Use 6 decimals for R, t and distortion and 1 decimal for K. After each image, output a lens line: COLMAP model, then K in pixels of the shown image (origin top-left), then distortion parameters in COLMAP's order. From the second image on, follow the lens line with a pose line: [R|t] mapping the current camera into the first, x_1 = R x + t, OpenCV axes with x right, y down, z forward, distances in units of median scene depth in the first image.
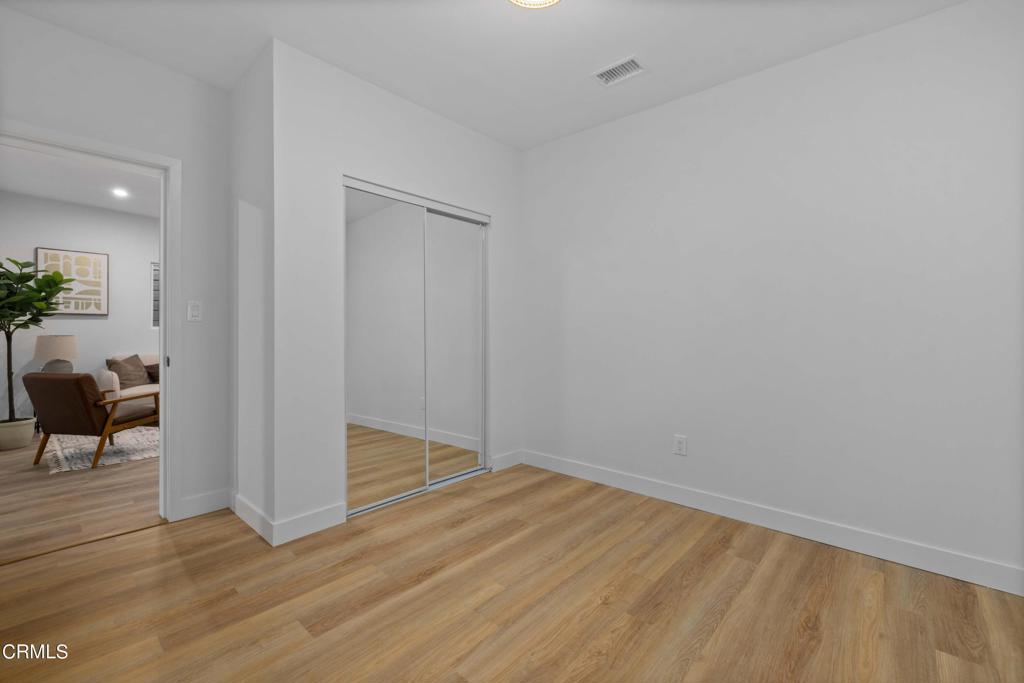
lens RADIAL K [[429.2, 0, 506.1], [0, 429.2, 338.1], [0, 0, 1]] dist [-0.000629, 0.000606]
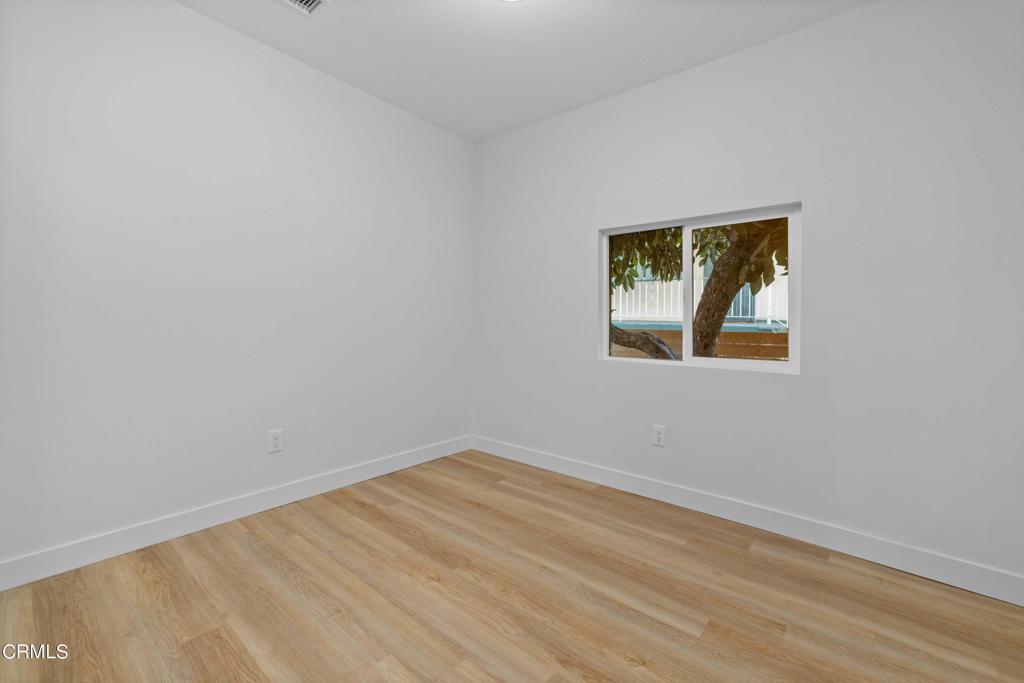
lens RADIAL K [[429.2, 0, 511.7], [0, 429.2, 336.0], [0, 0, 1]] dist [-0.000629, 0.000606]
pose [[-0.035215, -0.039570, 0.998596, -0.653535], [-0.005452, 0.999209, 0.039402, -0.011455], [-0.999365, -0.004057, -0.035402, 0.711745]]
